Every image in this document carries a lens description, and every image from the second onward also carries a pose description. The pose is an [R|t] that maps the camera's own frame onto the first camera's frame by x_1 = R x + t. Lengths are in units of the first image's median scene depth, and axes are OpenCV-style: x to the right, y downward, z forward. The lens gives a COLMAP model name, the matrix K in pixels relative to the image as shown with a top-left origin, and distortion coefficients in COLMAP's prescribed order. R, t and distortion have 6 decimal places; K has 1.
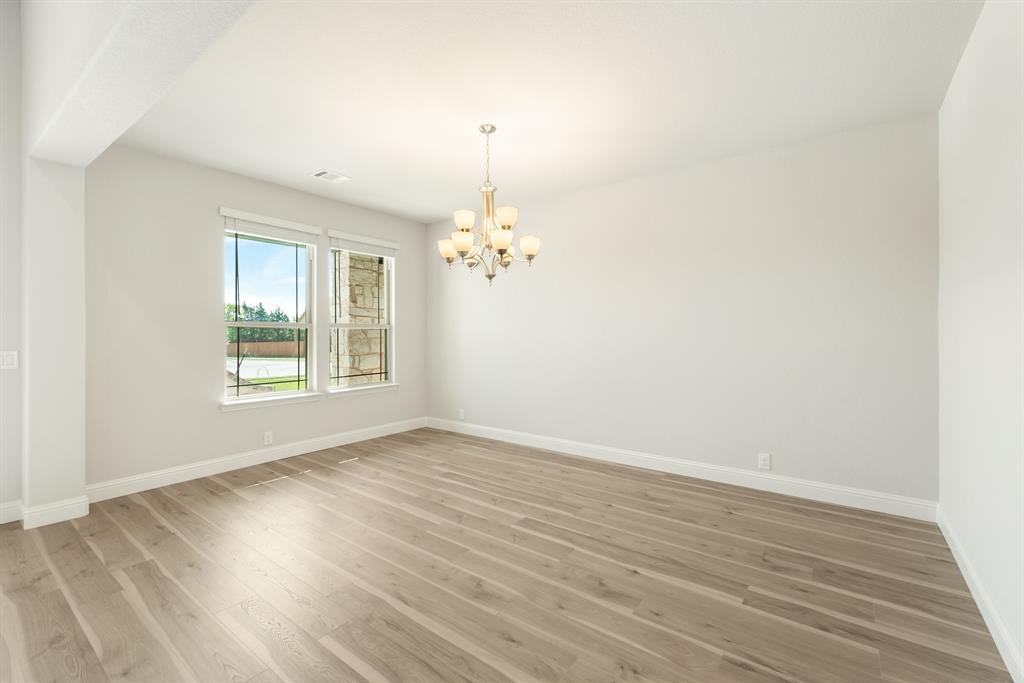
lens RADIAL K [[441.5, 0, 513.1], [0, 441.5, 334.4], [0, 0, 1]] dist [0.001201, 0.000091]
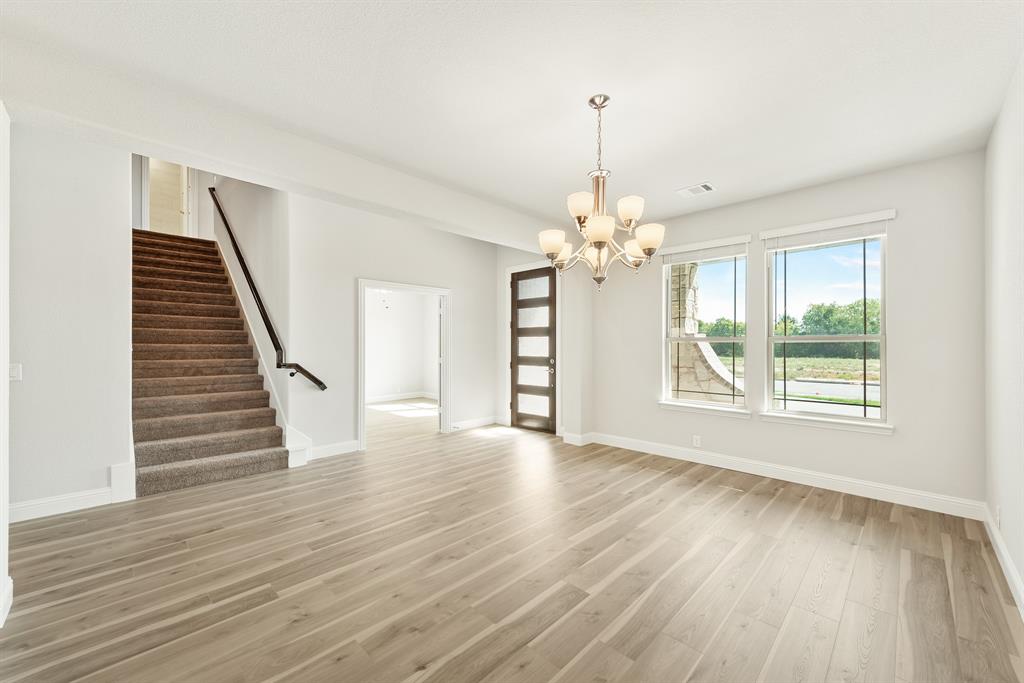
lens RADIAL K [[394.5, 0, 507.7], [0, 394.5, 341.8], [0, 0, 1]] dist [0.017070, -0.000047]
pose [[-0.134164, -0.006174, -0.990940, 0.506375], [-0.003457, 0.999977, -0.005762, -0.008871], [0.990953, 0.002653, -0.134182, 0.667884]]
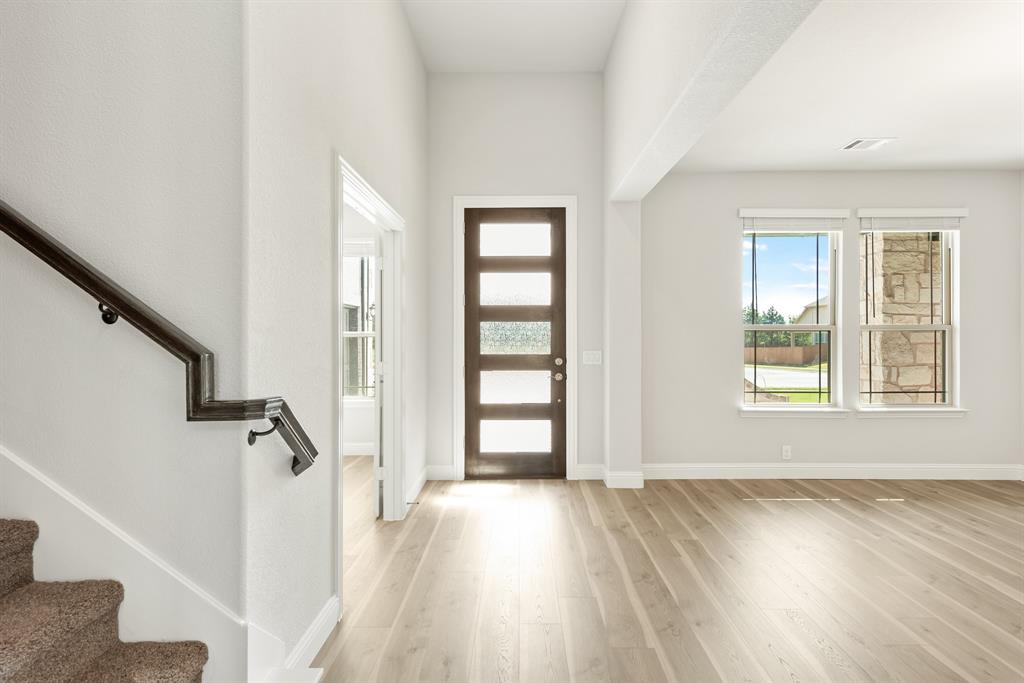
lens RADIAL K [[521.2, 0, 512.6], [0, 521.2, 339.1], [0, 0, 1]] dist [0.000588, -0.000528]
pose [[0.583019, 0.002196, -0.812456, -0.011476], [-0.001158, 0.999998, 0.001872, -0.000053], [0.812458, -0.000150, 0.583020, -0.082903]]
